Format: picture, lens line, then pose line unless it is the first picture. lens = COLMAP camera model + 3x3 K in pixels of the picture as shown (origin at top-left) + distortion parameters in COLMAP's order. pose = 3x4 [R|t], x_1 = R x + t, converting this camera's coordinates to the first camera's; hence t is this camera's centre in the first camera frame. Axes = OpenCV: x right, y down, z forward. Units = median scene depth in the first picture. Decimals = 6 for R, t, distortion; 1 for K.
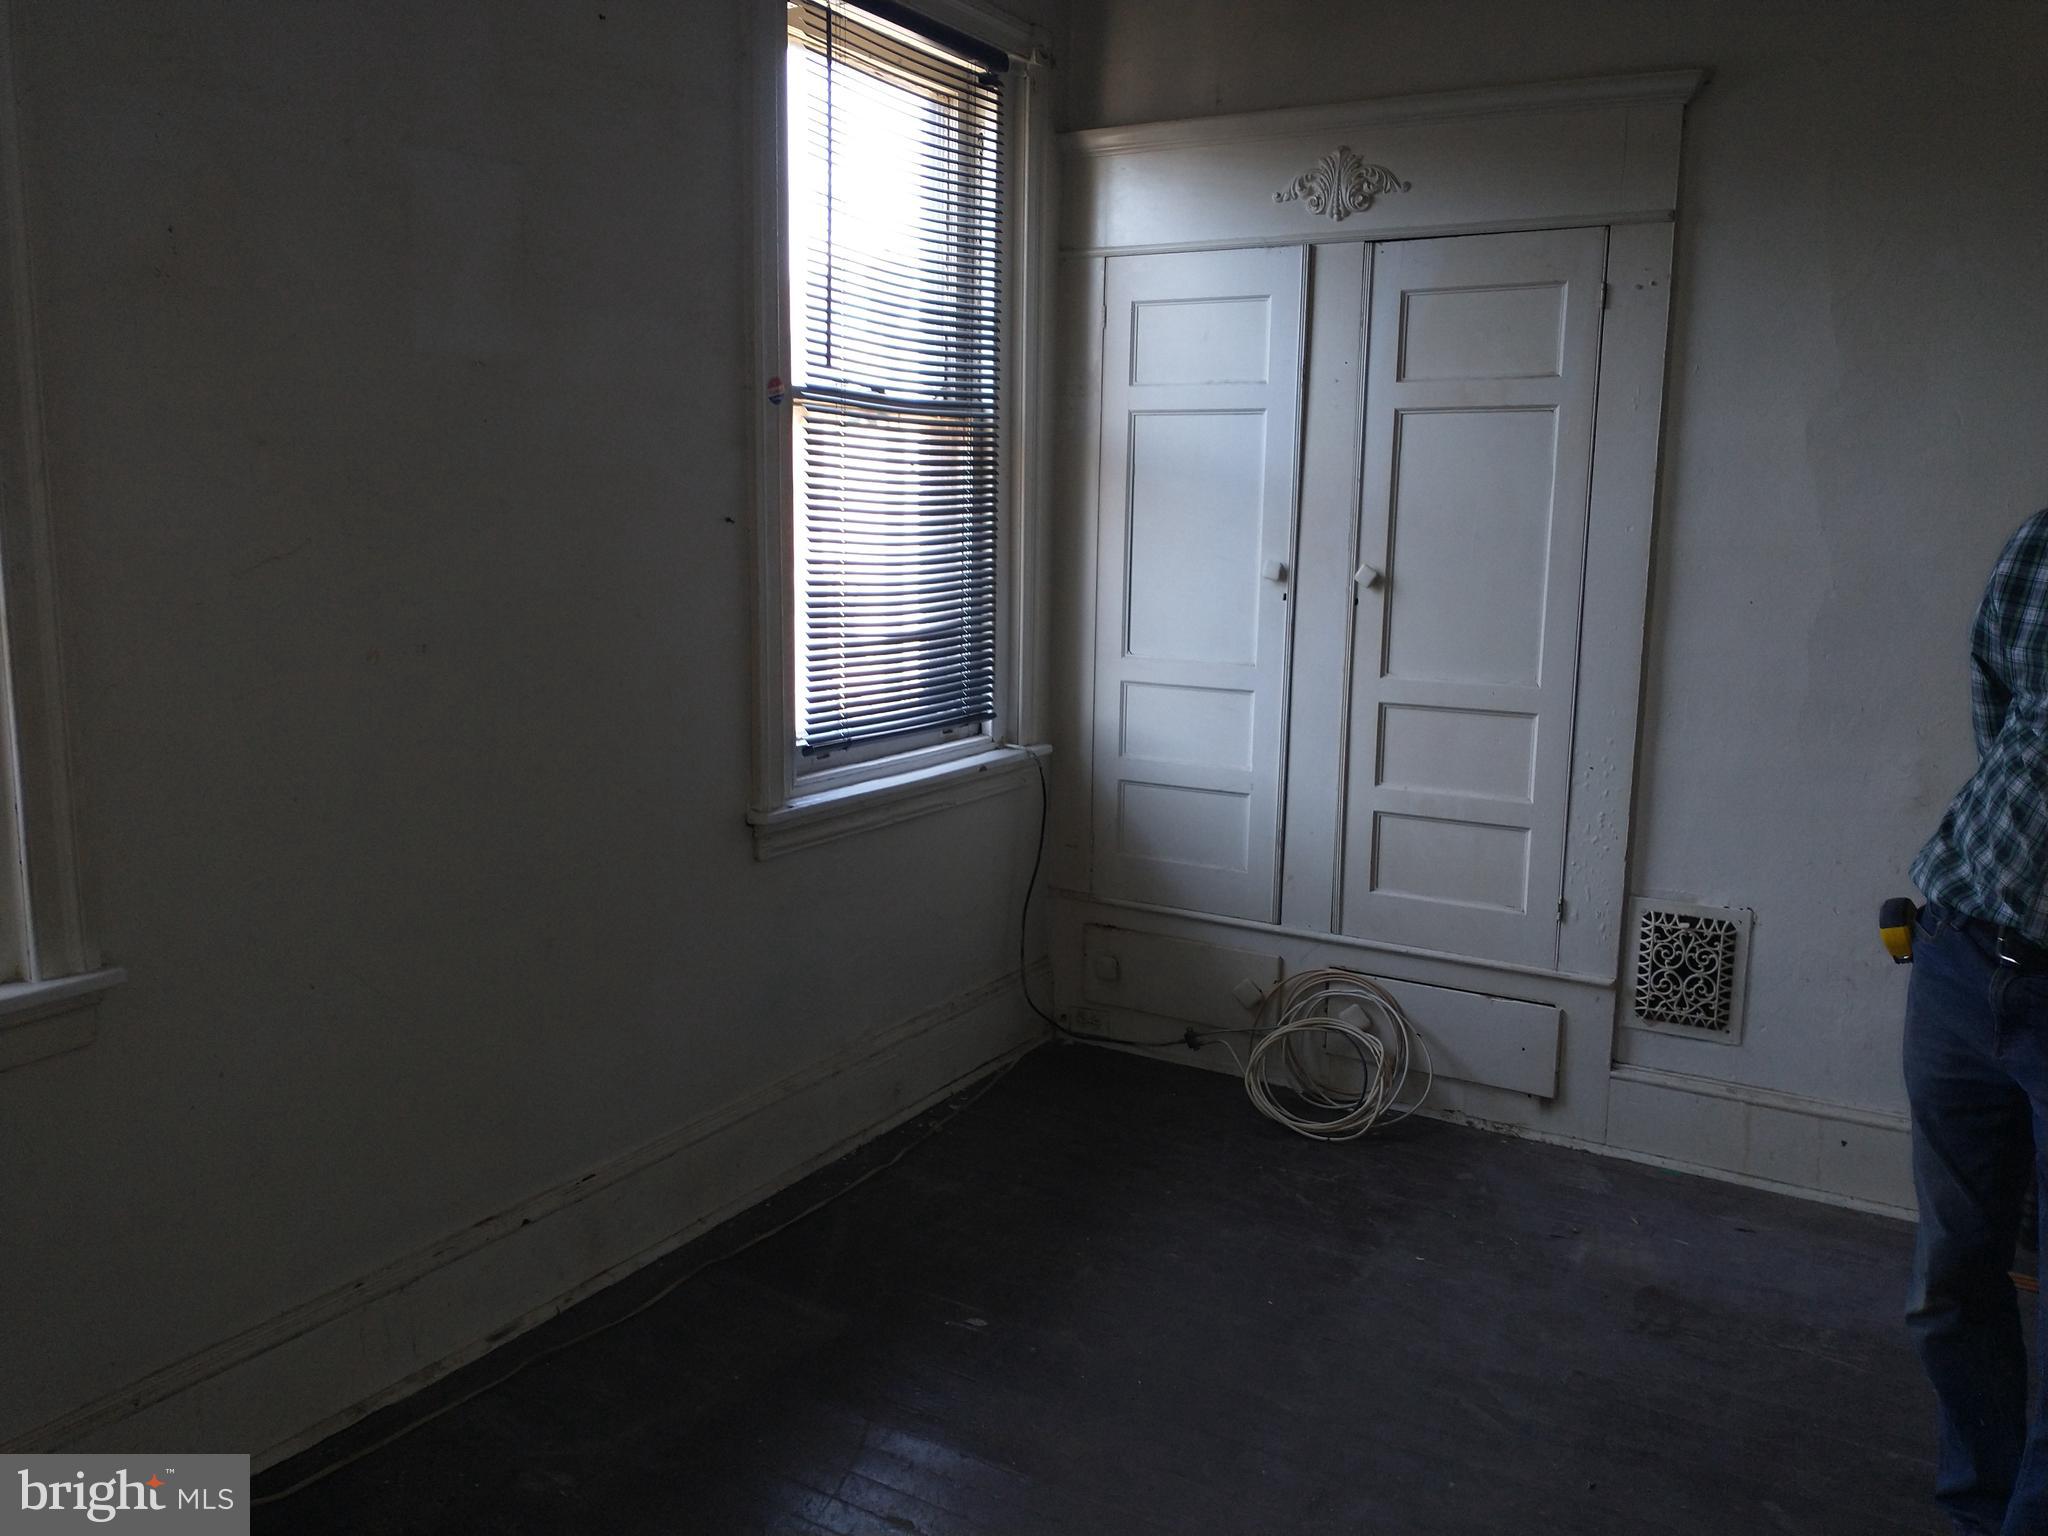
lens RADIAL K [[1595.4, 0, 1024.0], [0, 1595.4, 768.0], [0, 0, 1]] dist [0.002705, -0.045014]
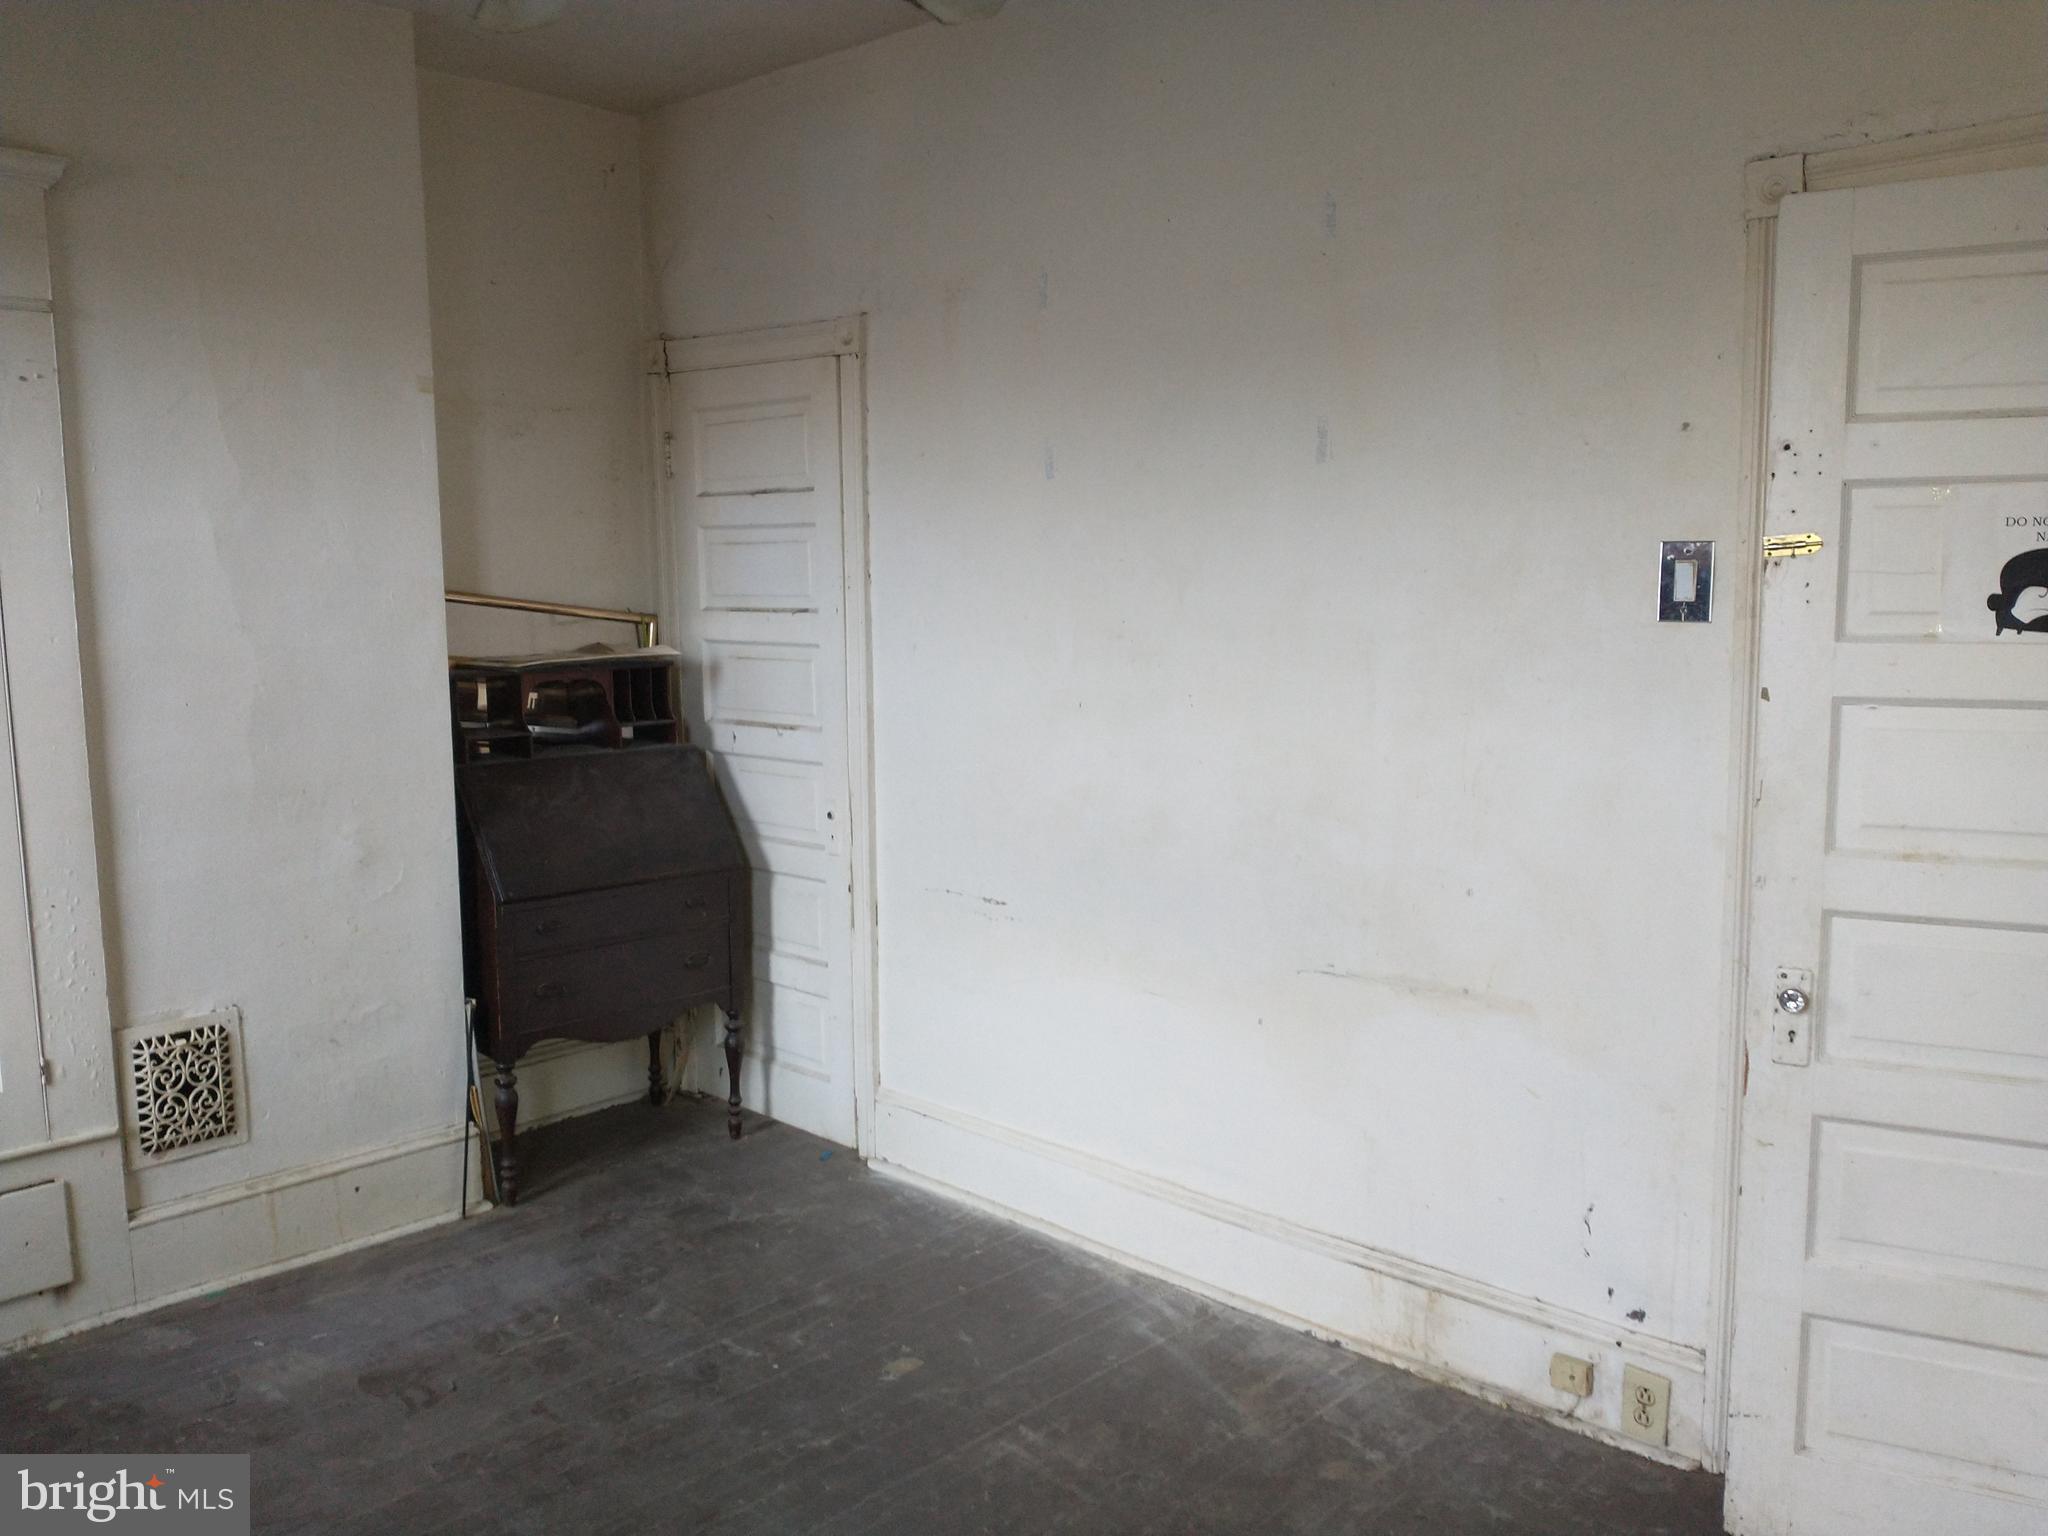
lens RADIAL K [[1595.4, 0, 1024.0], [0, 1595.4, 768.0], [0, 0, 1]] dist [0.002705, -0.045014]
pose [[0.239176, -0.140317, 0.960784, -0.361095], [0.179242, 0.978878, 0.098340, -0.066318], [-0.954289, 0.148692, 0.259275, 0.237819]]
